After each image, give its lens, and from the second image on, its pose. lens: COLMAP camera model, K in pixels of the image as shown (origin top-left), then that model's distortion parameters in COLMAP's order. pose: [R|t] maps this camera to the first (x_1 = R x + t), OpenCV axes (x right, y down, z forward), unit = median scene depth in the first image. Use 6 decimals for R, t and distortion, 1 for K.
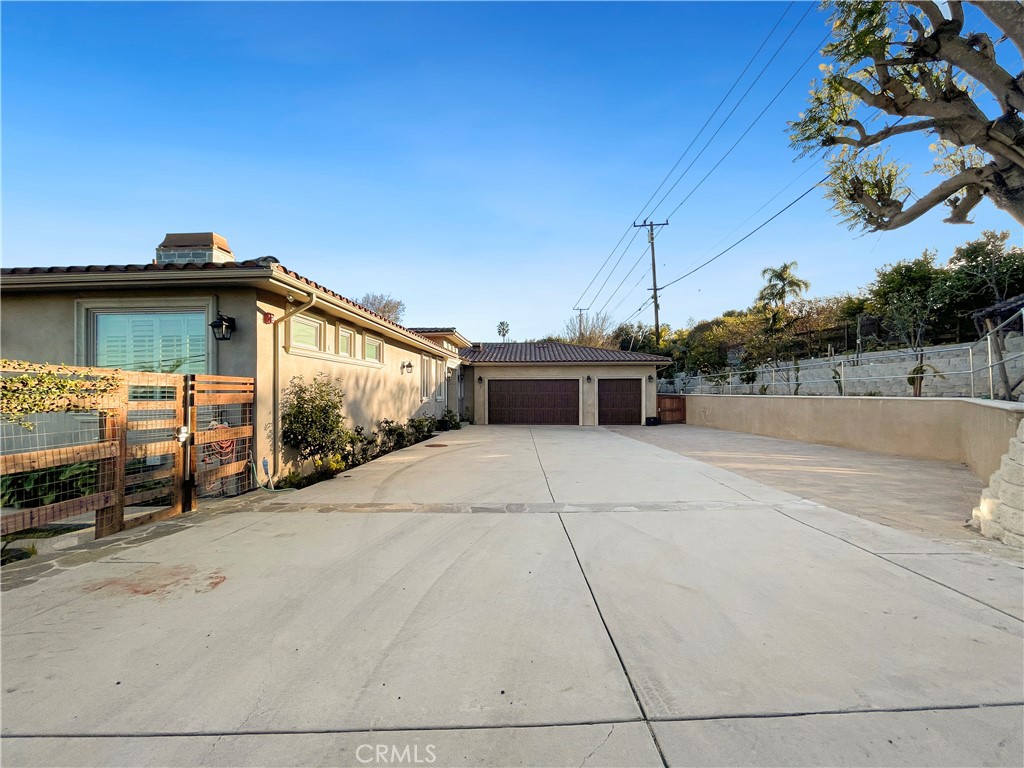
lens RADIAL K [[420.2, 0, 512.0], [0, 420.2, 384.0], [0, 0, 1]] dist [-0.016320, 0.000218]
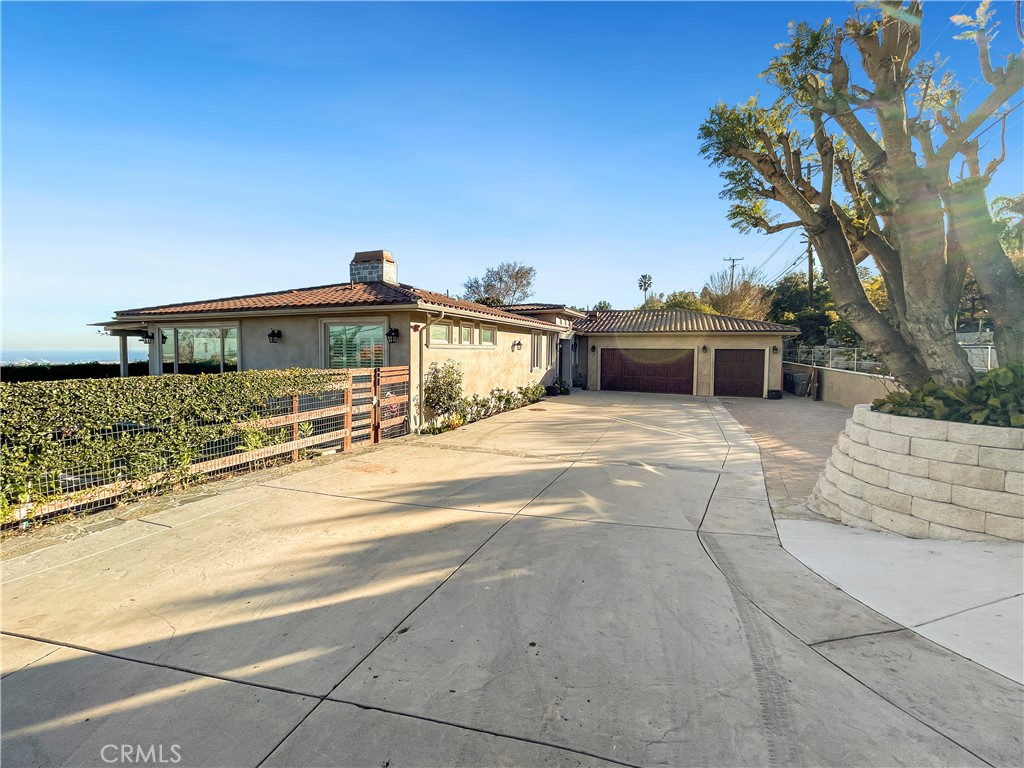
lens RADIAL K [[437.9, 0, 506.2], [0, 437.9, 349.9], [0, 0, 1]] dist [0.000505, -0.000127]
pose [[0.943948, 0.012337, -0.329863, 0.291736], [-0.004851, 0.999712, 0.023507, -0.113110], [0.330058, -0.020590, 0.943736, -0.467166]]
